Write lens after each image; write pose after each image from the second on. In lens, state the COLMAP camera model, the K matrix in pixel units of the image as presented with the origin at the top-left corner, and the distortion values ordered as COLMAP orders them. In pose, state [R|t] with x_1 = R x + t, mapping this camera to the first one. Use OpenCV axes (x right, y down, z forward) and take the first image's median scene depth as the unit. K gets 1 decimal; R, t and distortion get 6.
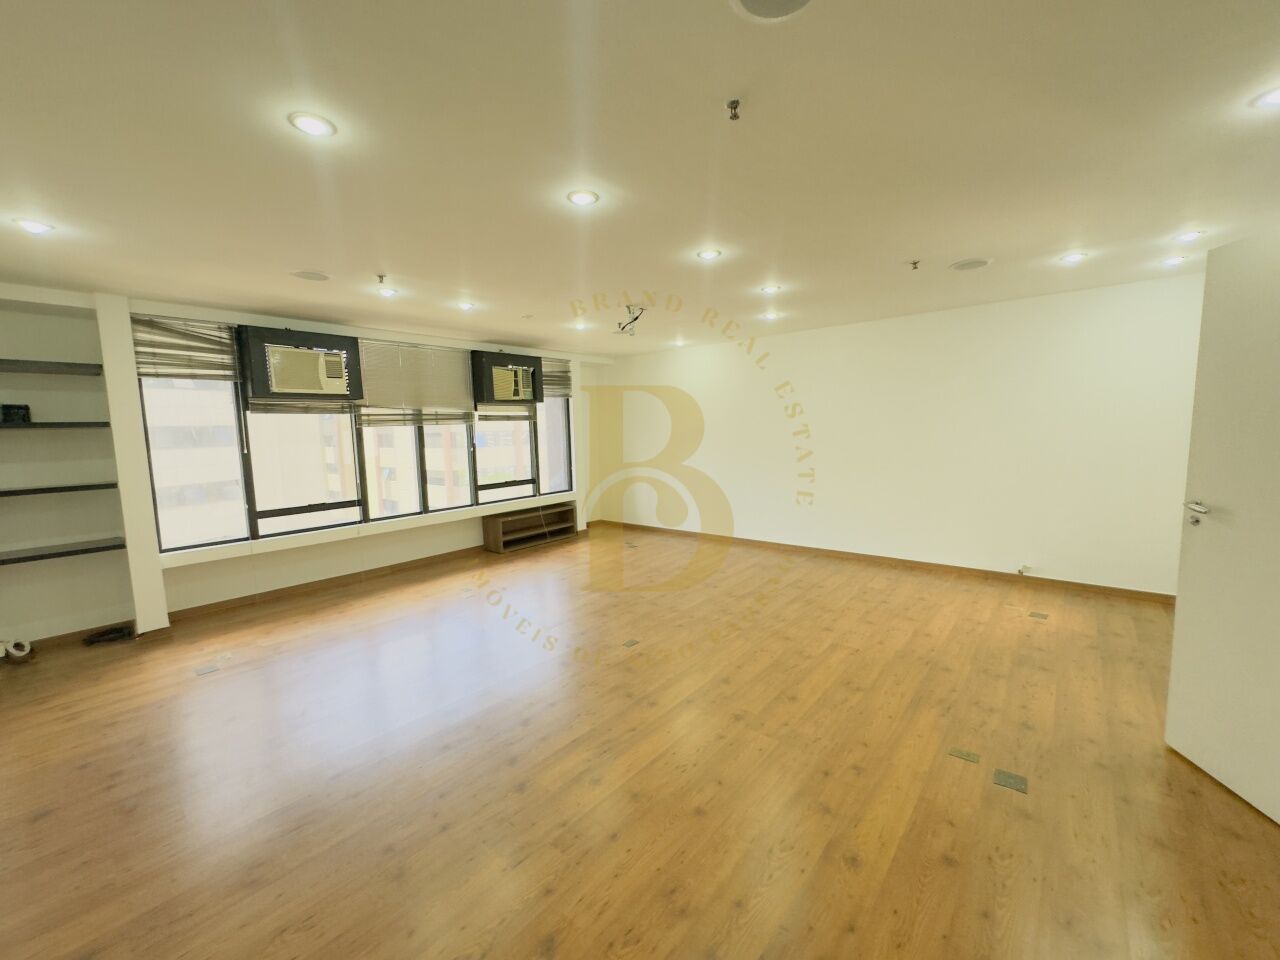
lens RADIAL K [[510.8, 0, 639.9], [0, 510.8, 479.1], [0, 0, 1]] dist [-0.003106, 0.000827]
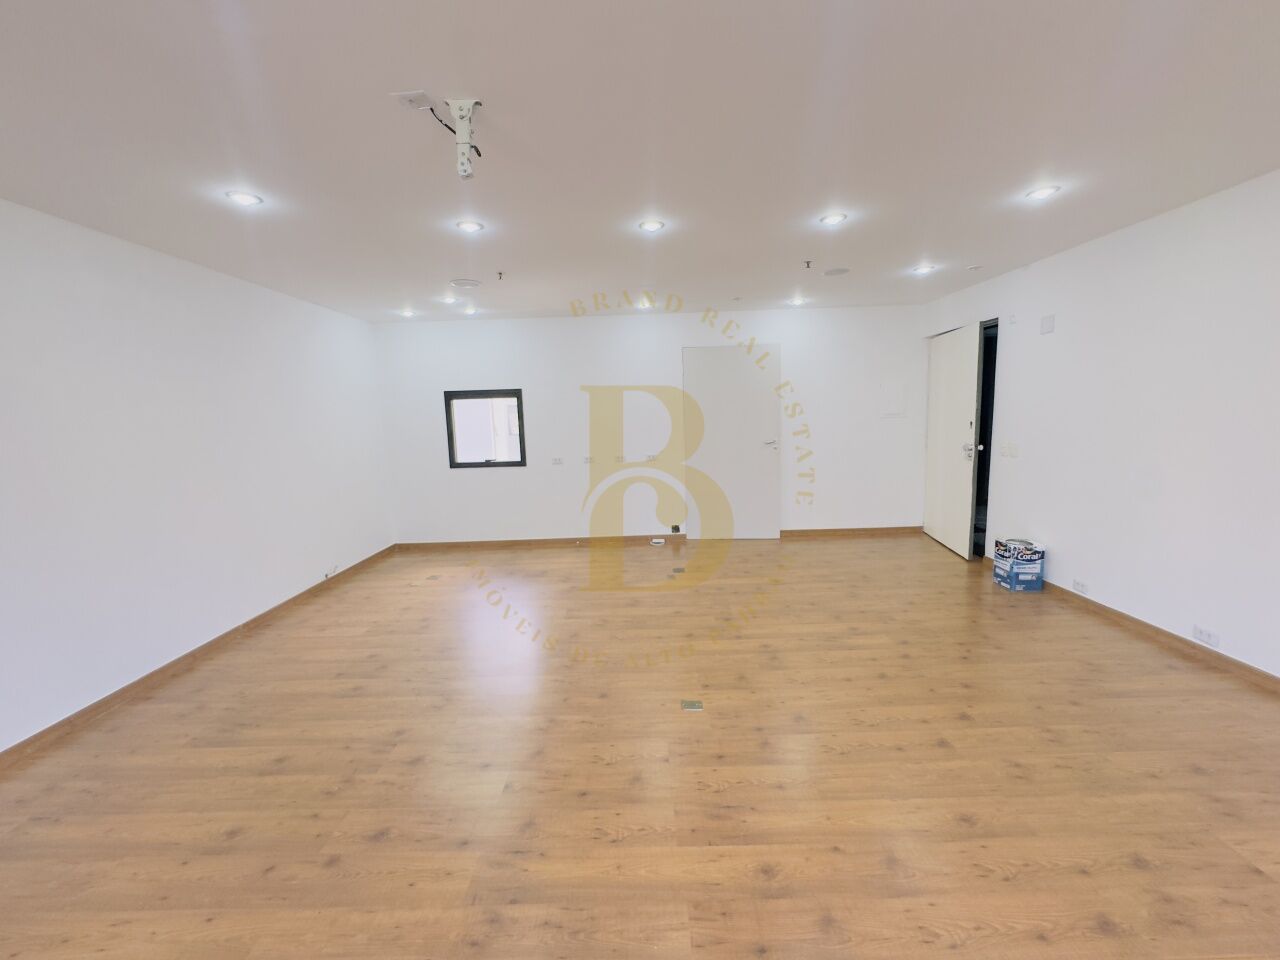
lens RADIAL K [[510.8, 0, 639.0], [0, 510.8, 479.8], [0, 0, 1]] dist [-0.003106, 0.000827]
pose [[-0.641347, -0.051450, 0.765524, -0.439409], [0.126492, 0.977006, 0.171637, -0.105391], [-0.756752, 0.206912, -0.620092, 1.247260]]
